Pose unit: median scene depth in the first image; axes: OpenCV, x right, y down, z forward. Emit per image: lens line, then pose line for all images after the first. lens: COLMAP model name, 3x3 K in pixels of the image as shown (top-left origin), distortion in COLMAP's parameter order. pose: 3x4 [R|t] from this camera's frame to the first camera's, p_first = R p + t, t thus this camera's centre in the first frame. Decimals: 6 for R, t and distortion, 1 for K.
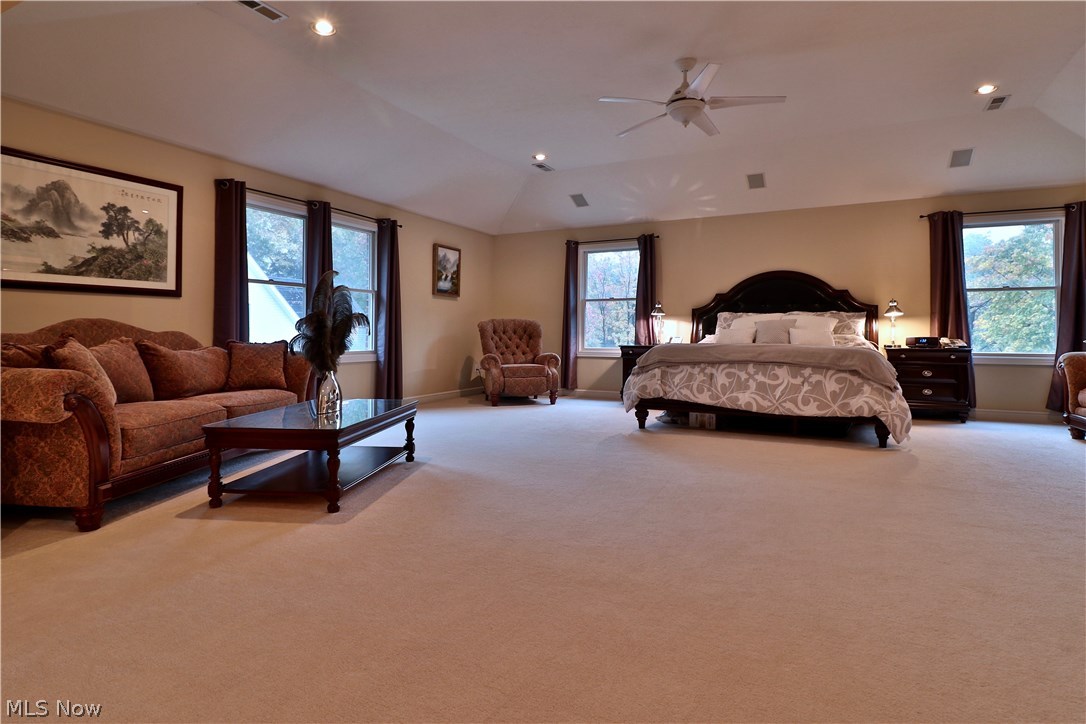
lens RADIAL K [[592.1, 0, 545.9], [0, 592.1, 333.0], [0, 0, 1]] dist [-0.001245, -0.000305]
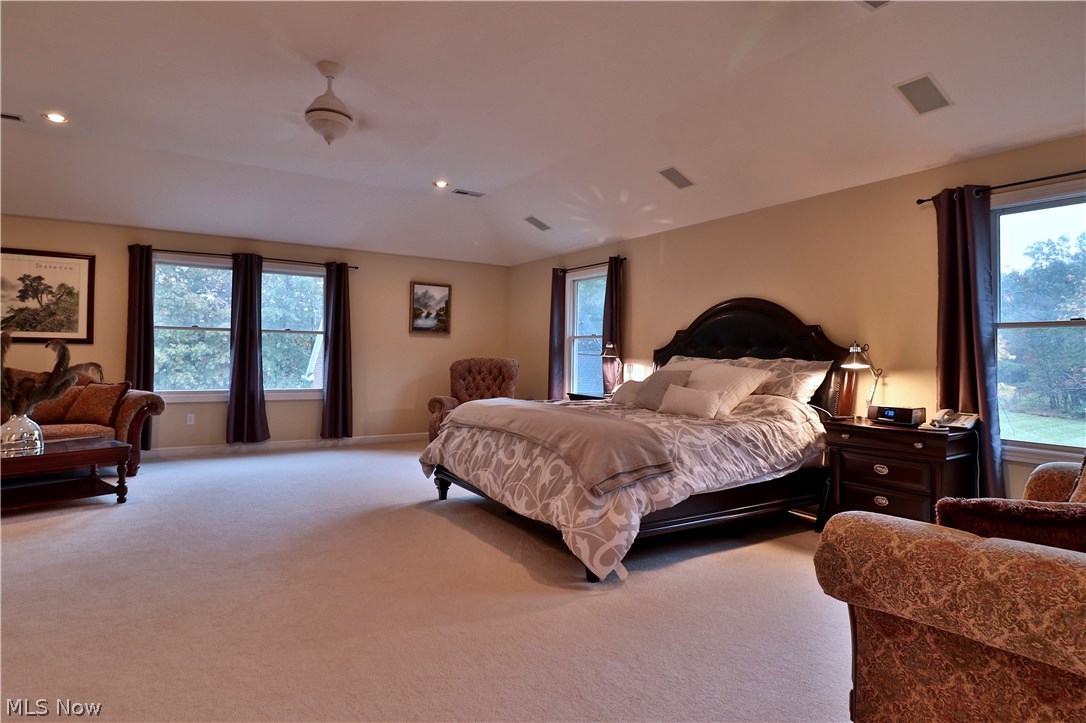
lens RADIAL K [[611.0, 0, 539.0], [0, 611.0, 348.4], [0, 0, 1]] dist [-0.005990, -0.002401]
pose [[0.857540, 0.007654, -0.514360, 0.843513], [-0.014767, 0.999844, -0.009741, -0.052378], [0.514205, 0.015949, 0.857519, 0.384427]]
